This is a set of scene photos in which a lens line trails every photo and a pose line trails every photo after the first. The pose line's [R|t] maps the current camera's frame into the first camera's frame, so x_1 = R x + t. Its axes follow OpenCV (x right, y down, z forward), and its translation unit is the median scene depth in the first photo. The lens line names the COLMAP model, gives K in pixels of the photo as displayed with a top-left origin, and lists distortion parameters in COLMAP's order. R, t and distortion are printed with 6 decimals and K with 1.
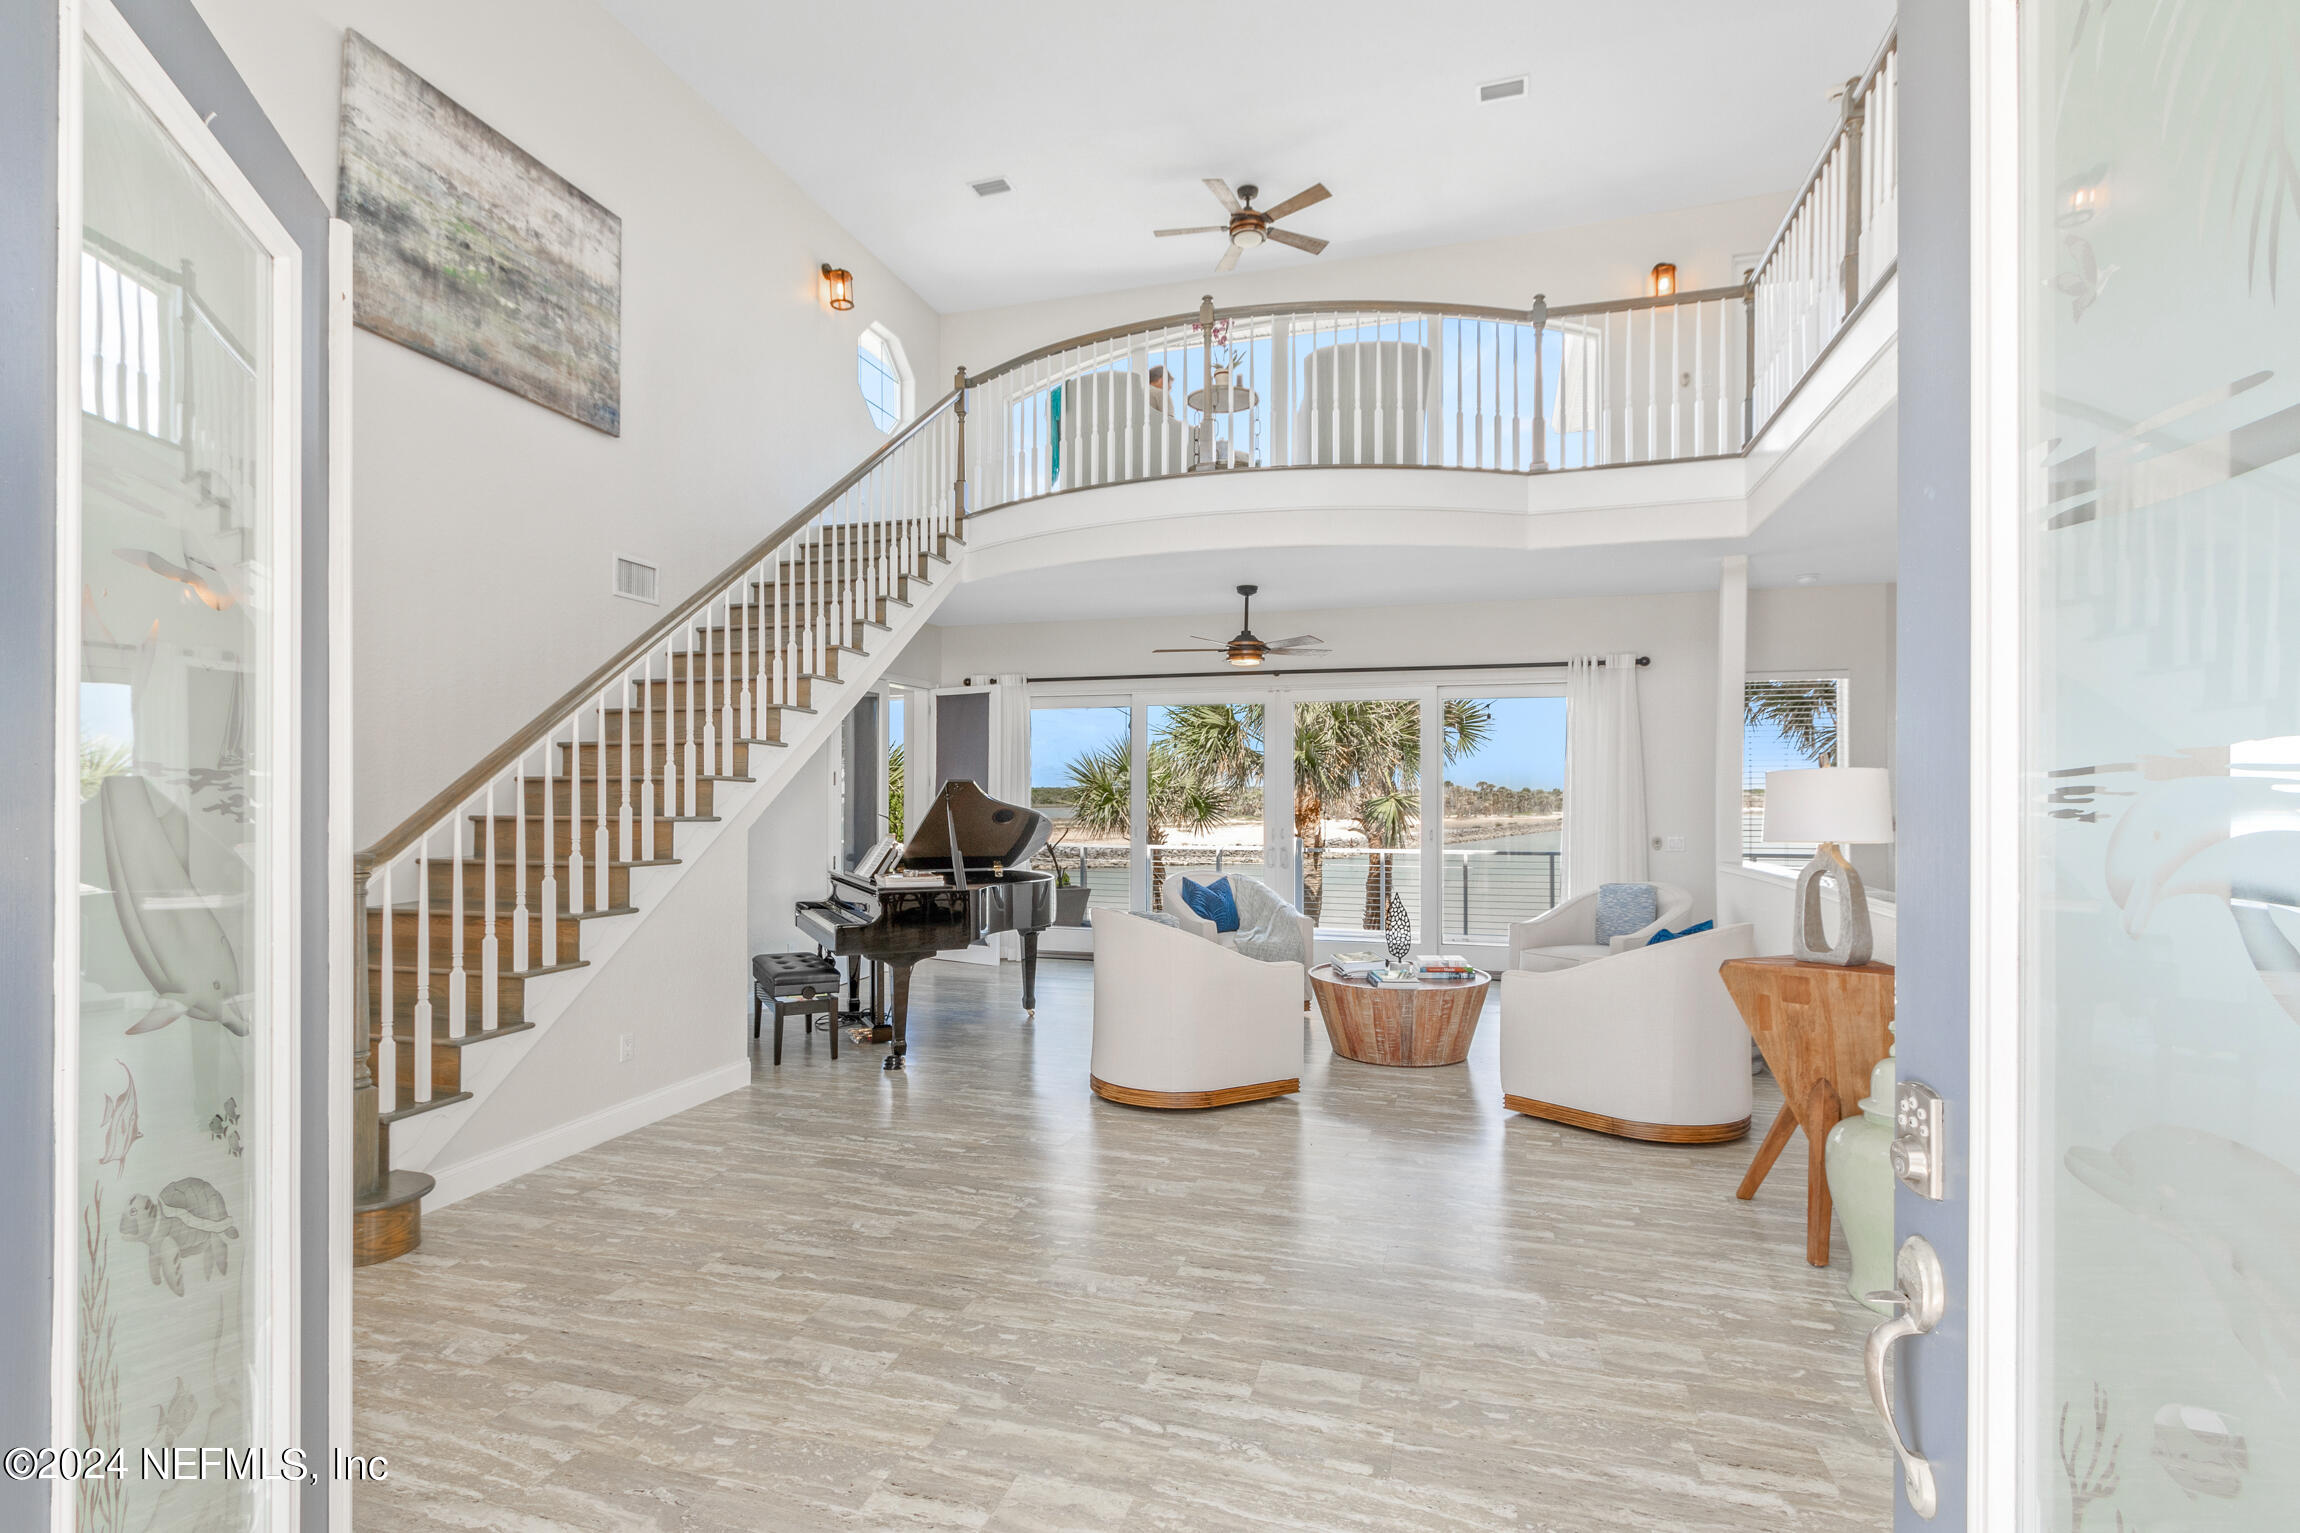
lens RADIAL K [[1062.9, 0, 1188.0], [0, 1062.9, 798.2], [0, 0, 1]] dist [0.005719, -0.000919]
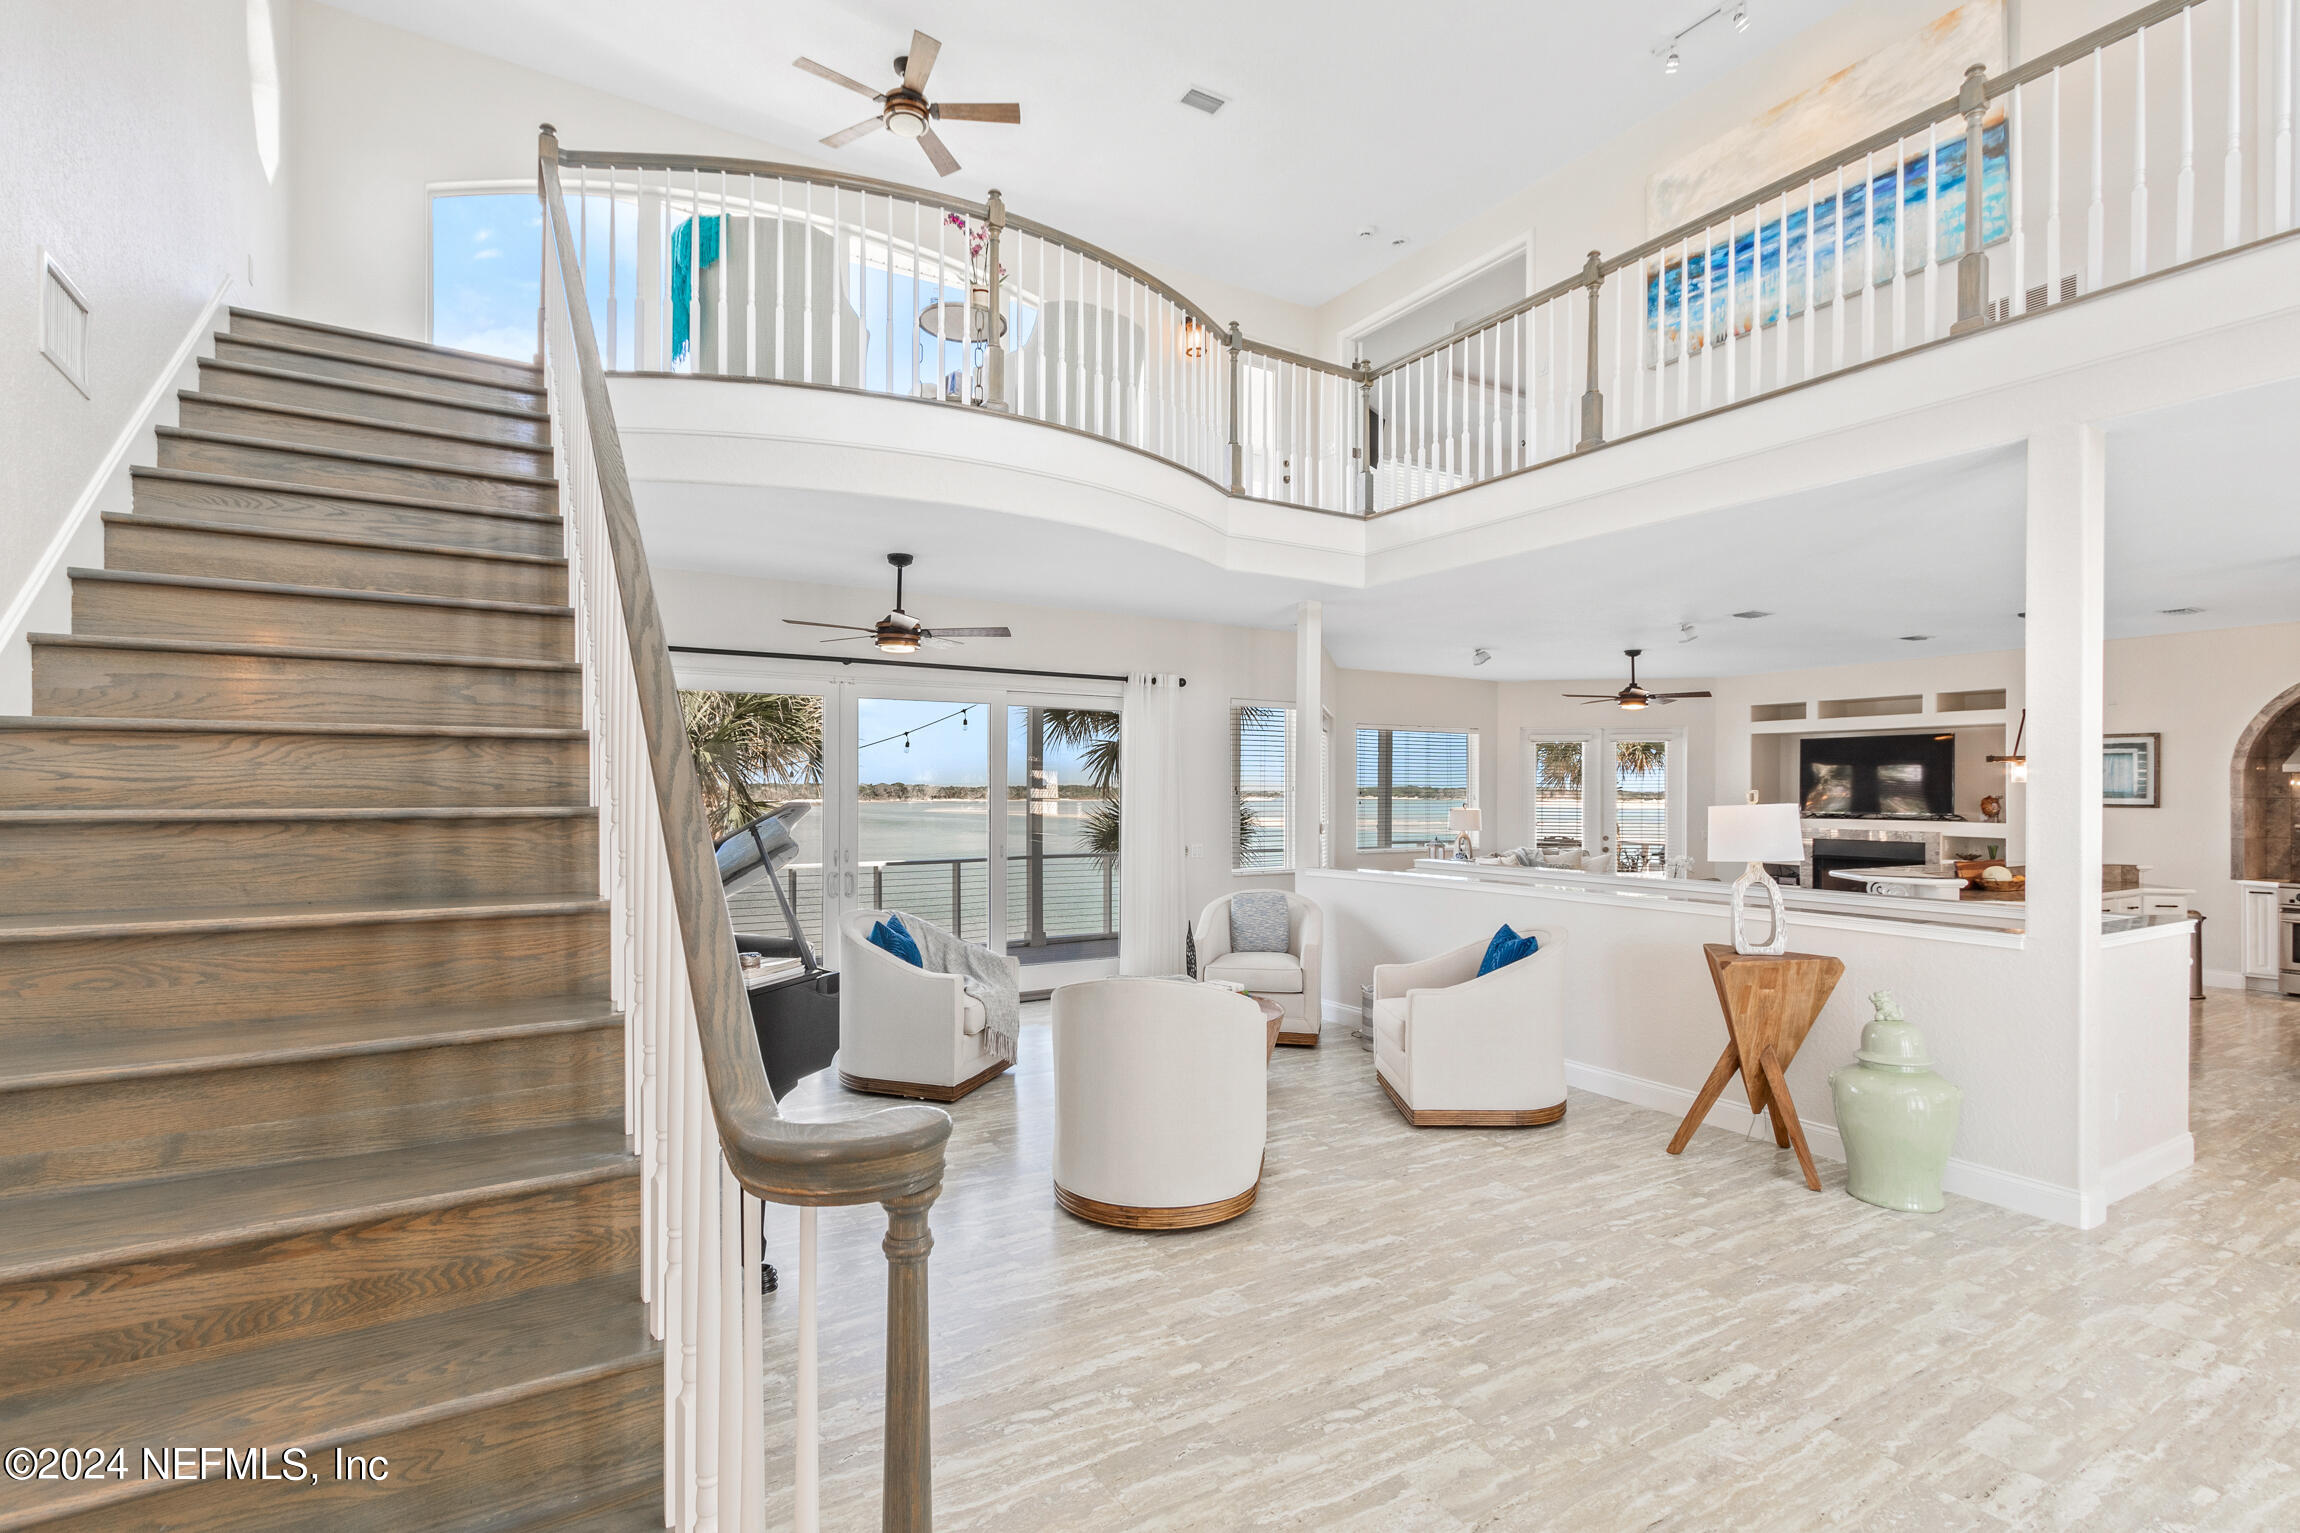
lens RADIAL K [[1062.9, 0, 1086.5], [0, 1062.9, 797.3], [0, 0, 1]] dist [0.005719, -0.000919]
pose [[0.695640, -0.003052, 0.718384, -0.728560], [-0.001441, 0.999983, 0.005644, -0.033137], [-0.718389, -0.004962, 0.695624, 0.567438]]
